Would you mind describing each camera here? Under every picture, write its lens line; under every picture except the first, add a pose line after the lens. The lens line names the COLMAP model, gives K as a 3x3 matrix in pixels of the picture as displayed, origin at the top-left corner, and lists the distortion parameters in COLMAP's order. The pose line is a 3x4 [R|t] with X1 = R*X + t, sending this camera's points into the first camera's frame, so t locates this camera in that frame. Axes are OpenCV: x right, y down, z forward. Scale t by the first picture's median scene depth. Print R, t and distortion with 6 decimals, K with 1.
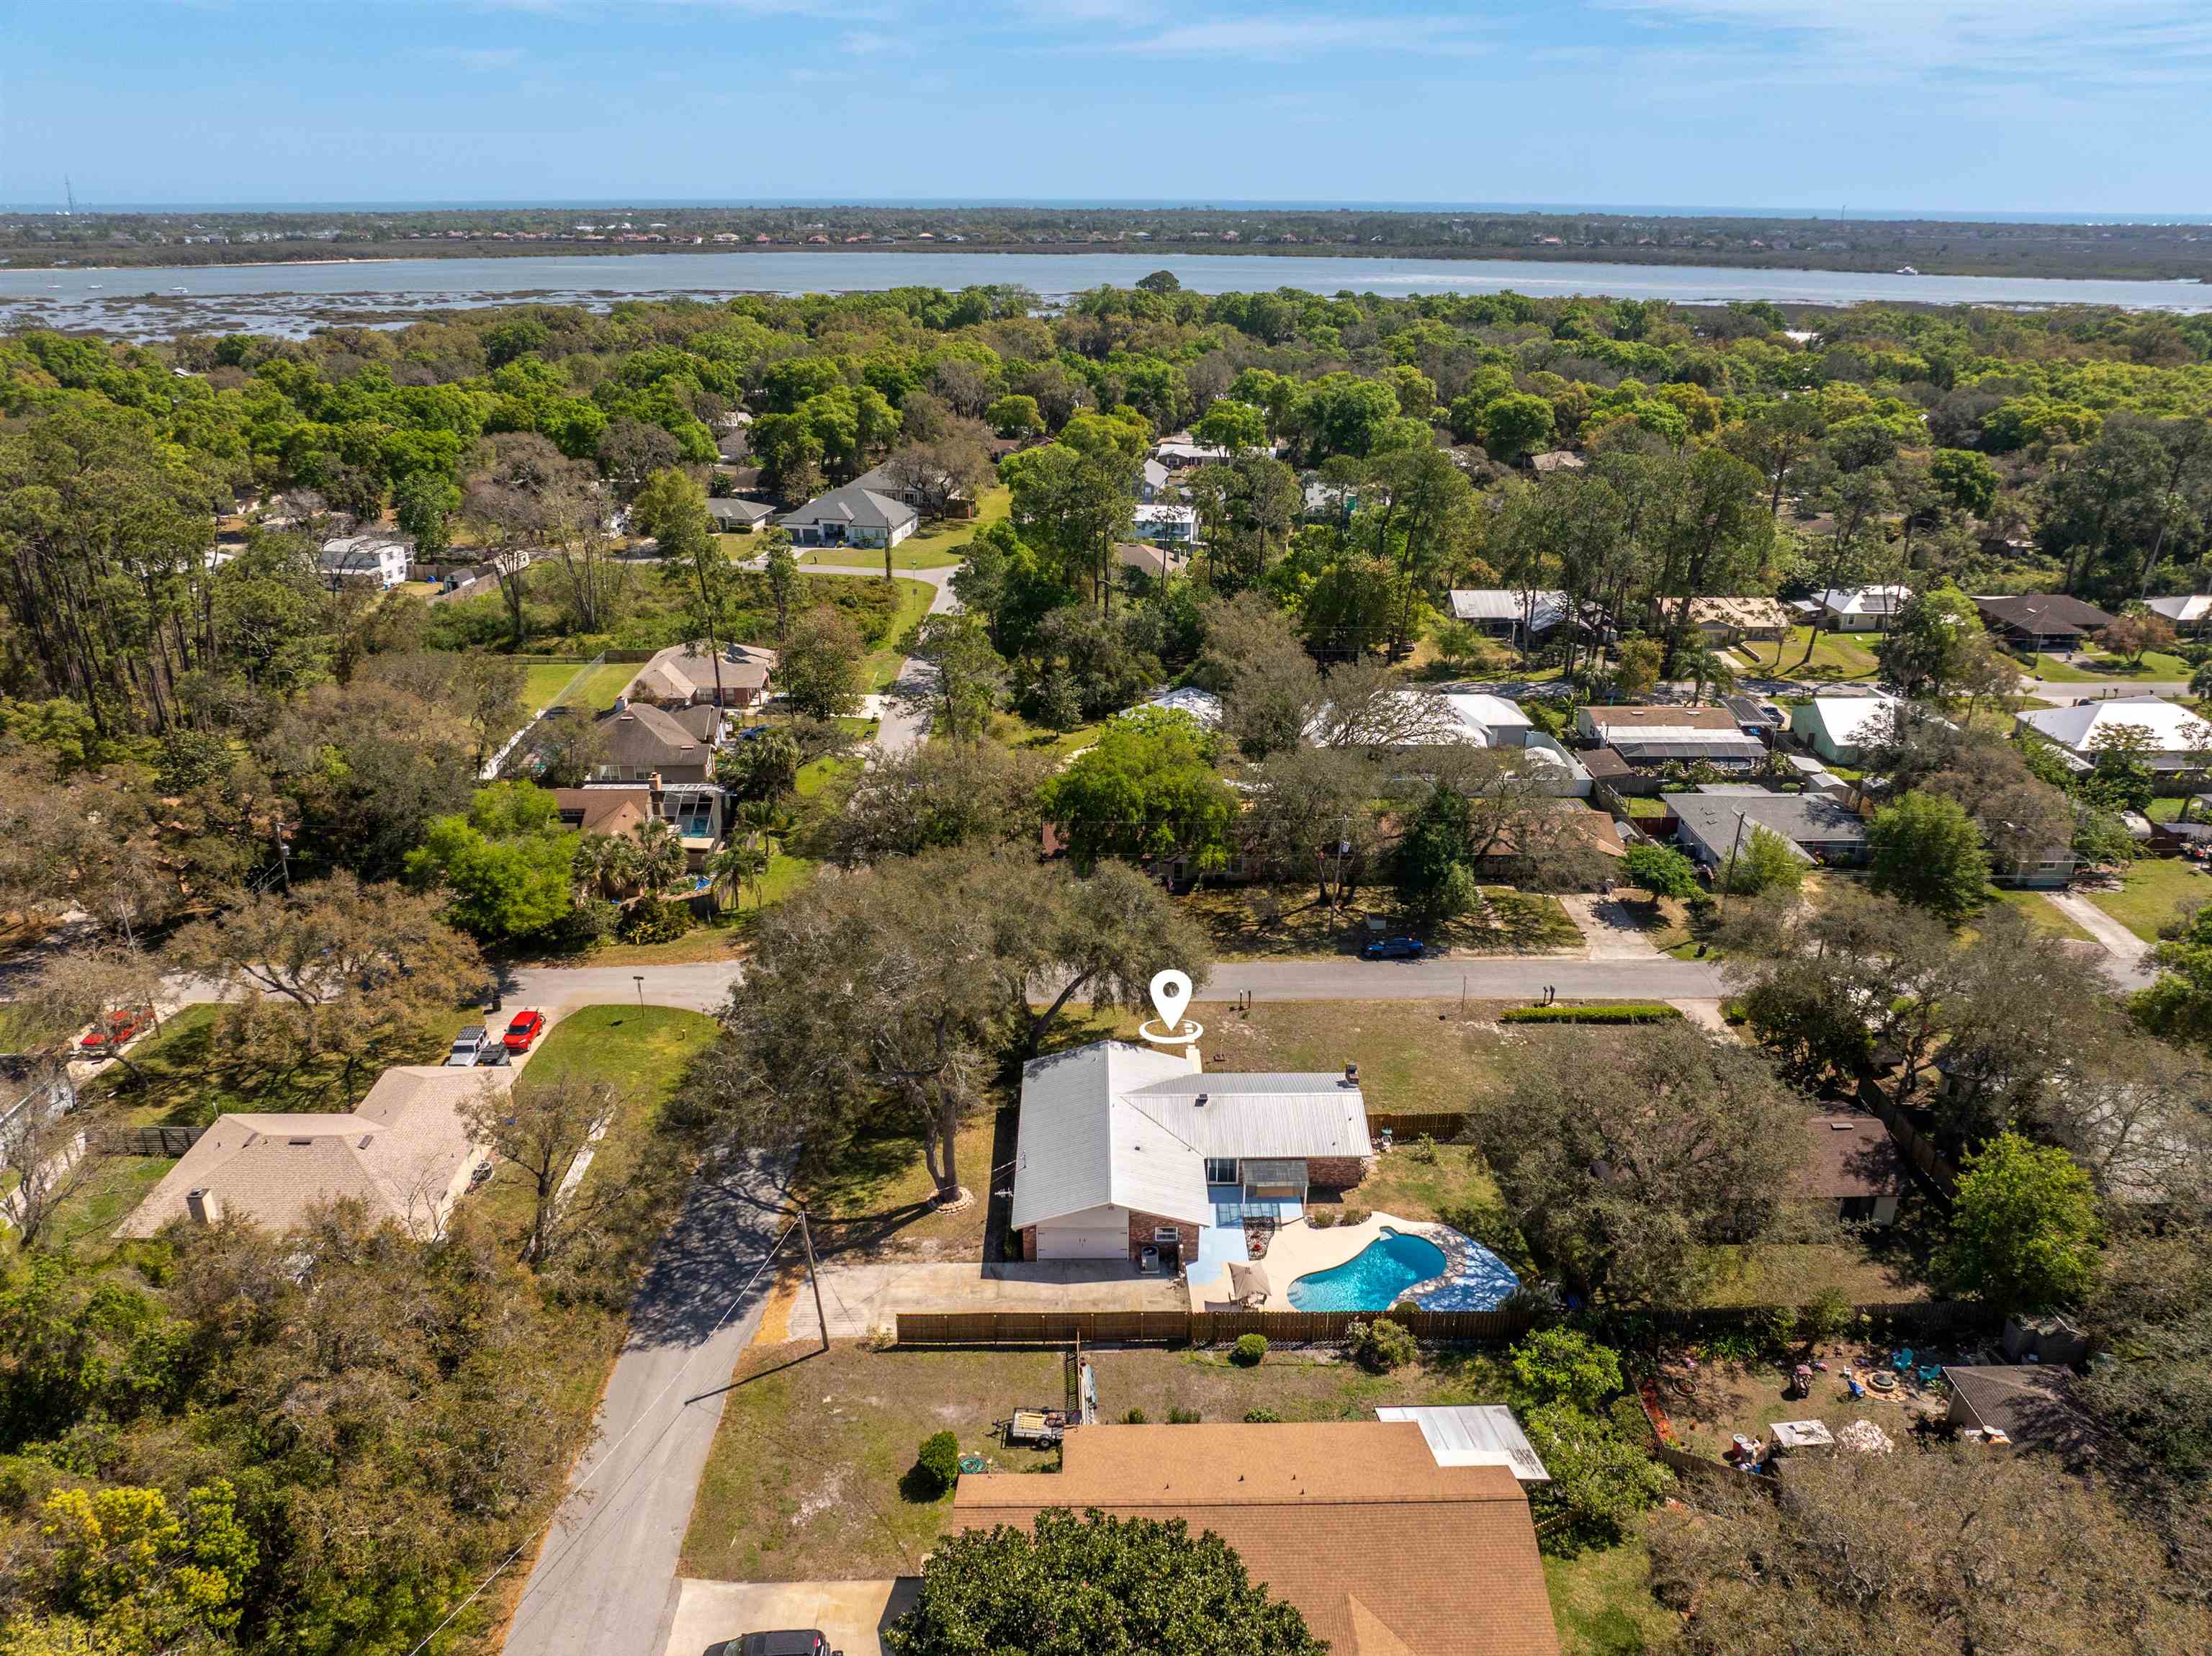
lens RADIAL K [[1554.8, 0, 1119.2], [0, 1554.8, 825.6], [0, 0, 1]] dist [-0.038768, 0.005178]
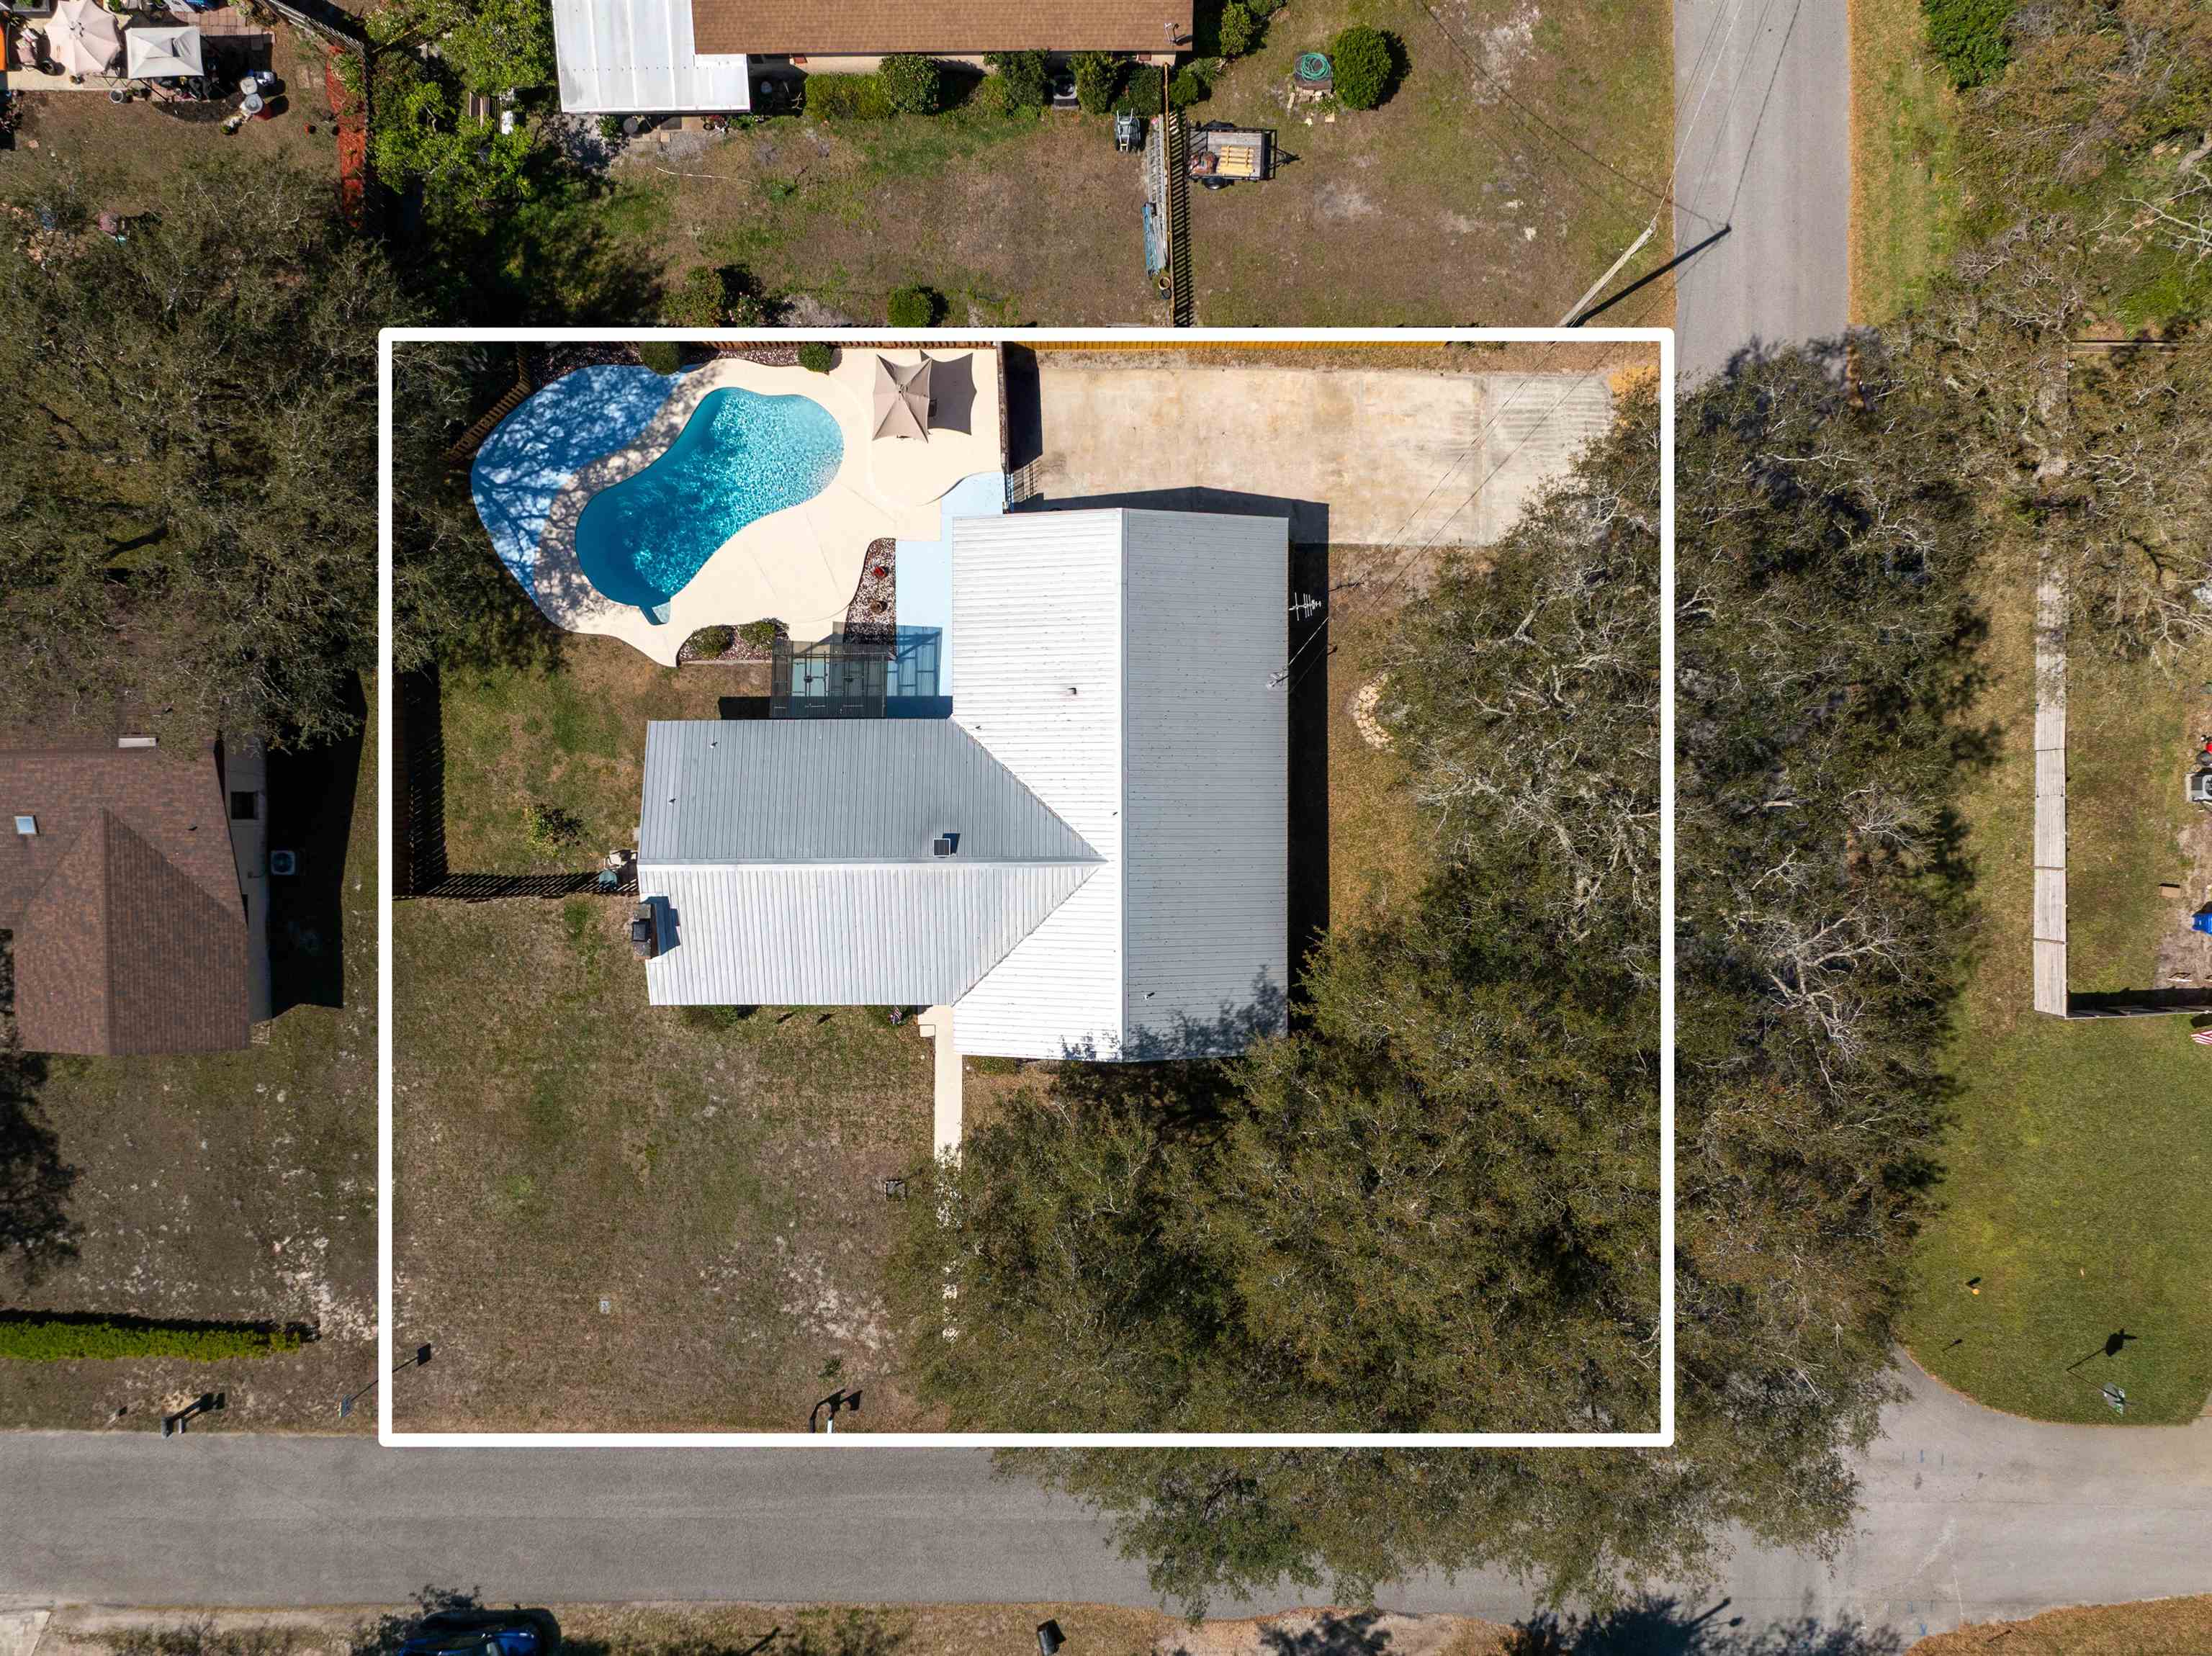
lens RADIAL K [[1554.8, 0, 1119.2], [0, 1554.8, 825.6], [0, 0, 1]] dist [-0.038768, 0.005178]
pose [[-0.999850, -0.016812, -0.004189, -0.002960], [0.002630, -0.386210, 0.922407, -0.221804], [-0.017125, 0.922258, 0.386196, 0.580704]]
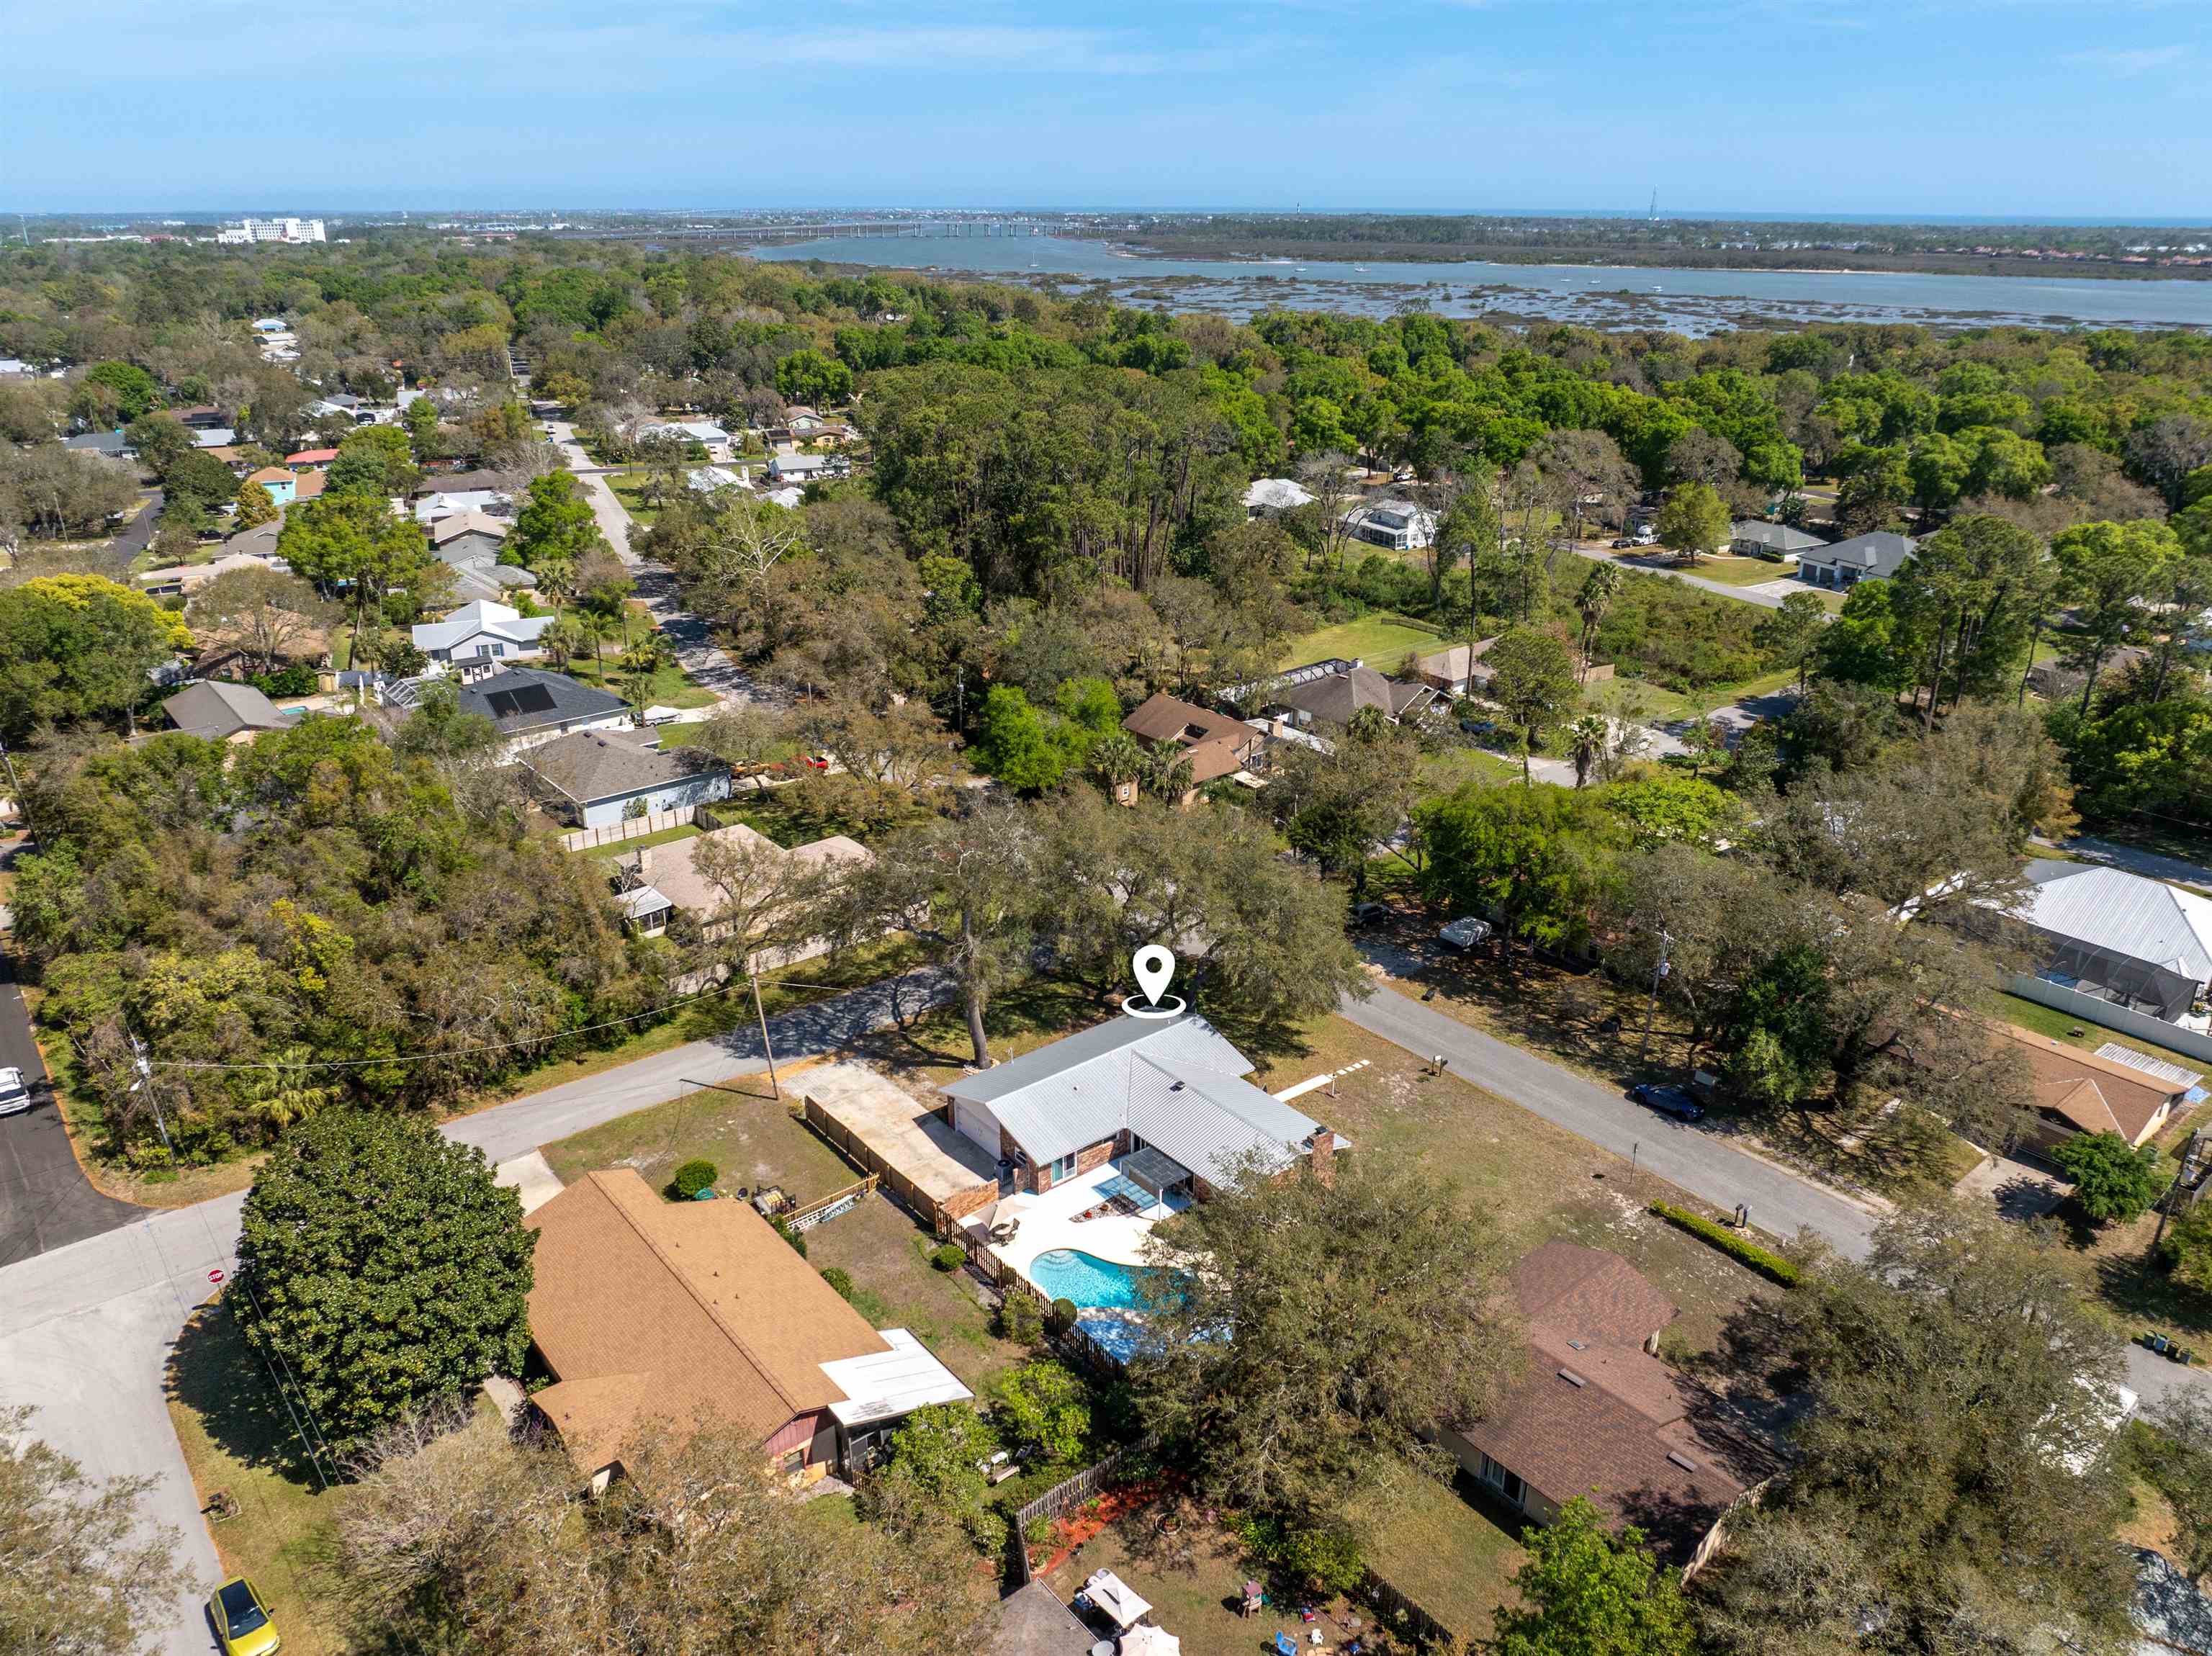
lens RADIAL K [[1554.8, 0, 1119.2], [0, 1554.8, 825.6], [0, 0, 1]] dist [-0.038768, 0.005178]
pose [[0.620897, 0.289026, -0.728664, 0.532958], [-0.294086, 0.947537, 0.125251, -0.075873], [0.726636, 0.136522, 0.673321, 0.189358]]
